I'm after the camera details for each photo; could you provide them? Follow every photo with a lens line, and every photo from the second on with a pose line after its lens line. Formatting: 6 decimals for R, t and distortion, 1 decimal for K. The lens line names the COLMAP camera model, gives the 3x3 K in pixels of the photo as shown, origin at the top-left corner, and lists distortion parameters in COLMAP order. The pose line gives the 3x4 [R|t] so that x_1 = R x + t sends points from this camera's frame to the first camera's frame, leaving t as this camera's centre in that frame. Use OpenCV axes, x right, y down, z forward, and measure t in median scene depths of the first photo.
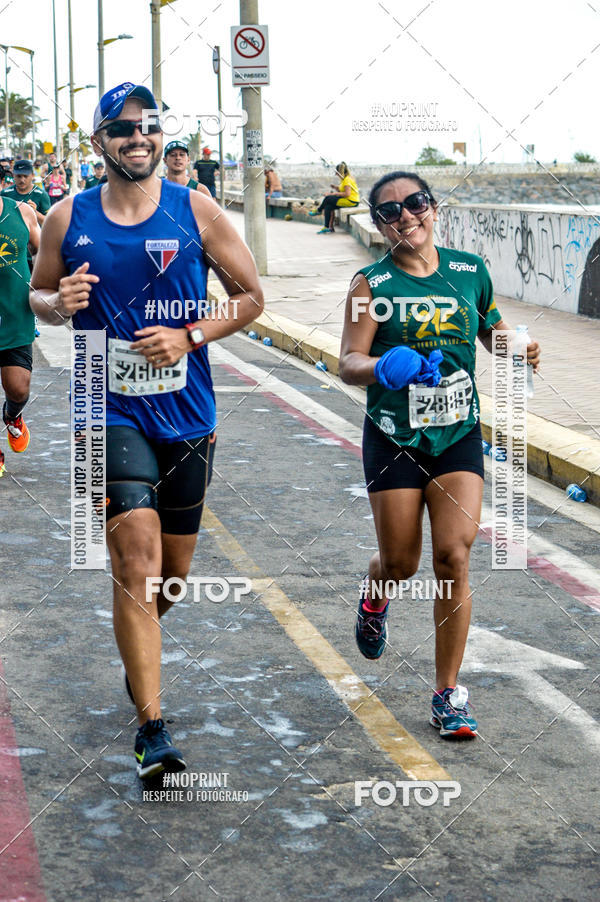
lens RADIAL K [[3002.0, 0, 300.0], [0, 3002.0, 451.0], [0, 0, 1]] dist [-0.079738, -0.751963]
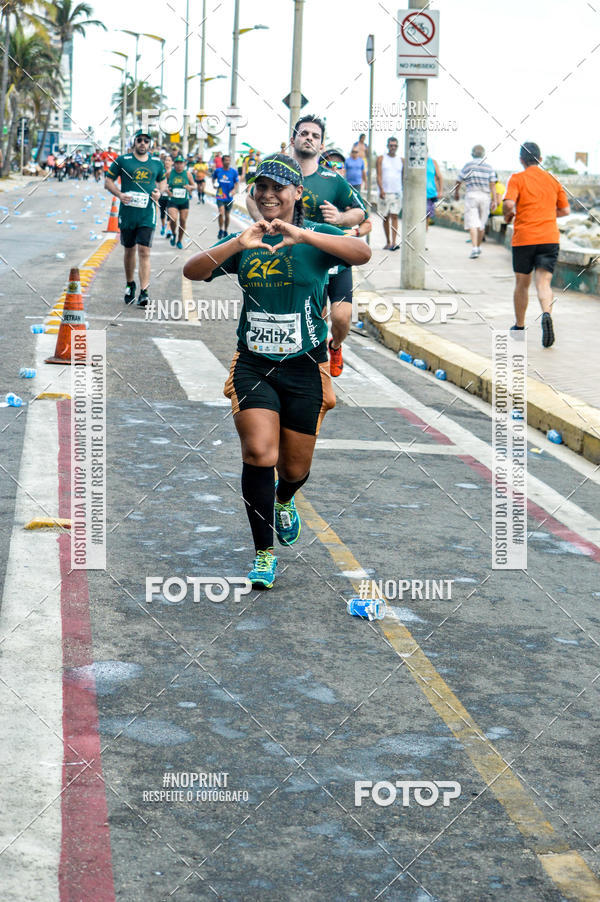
lens RADIAL K [[2555.9, 0, 300.0], [0, 2555.9, 451.0], [0, 0, 1]] dist [-0.081704, -0.630151]
pose [[0.998394, 0.052140, -0.022148, -0.027171], [-0.051749, 0.998500, 0.017891, -0.020961], [0.023048, -0.016716, 0.999595, 0.223912]]
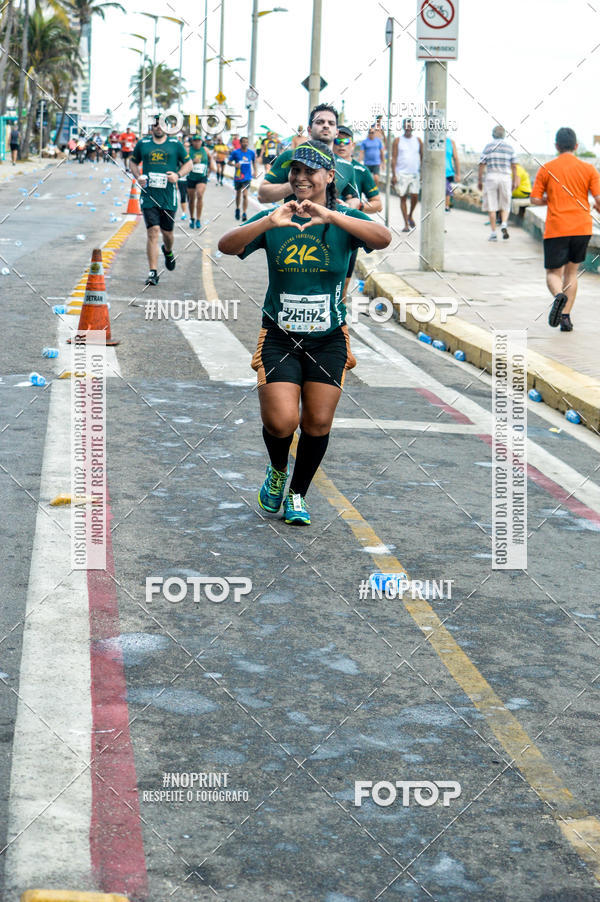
lens RADIAL K [[2564.2, 0, 300.0], [0, 2564.2, 451.0], [0, 0, 1]] dist [-0.080520, -0.451974]
pose [[0.998135, 0.054178, -0.028117, -0.027856], [-0.053498, 0.998270, 0.024385, -0.020080], [0.029390, -0.022835, 0.999307, 0.217561]]
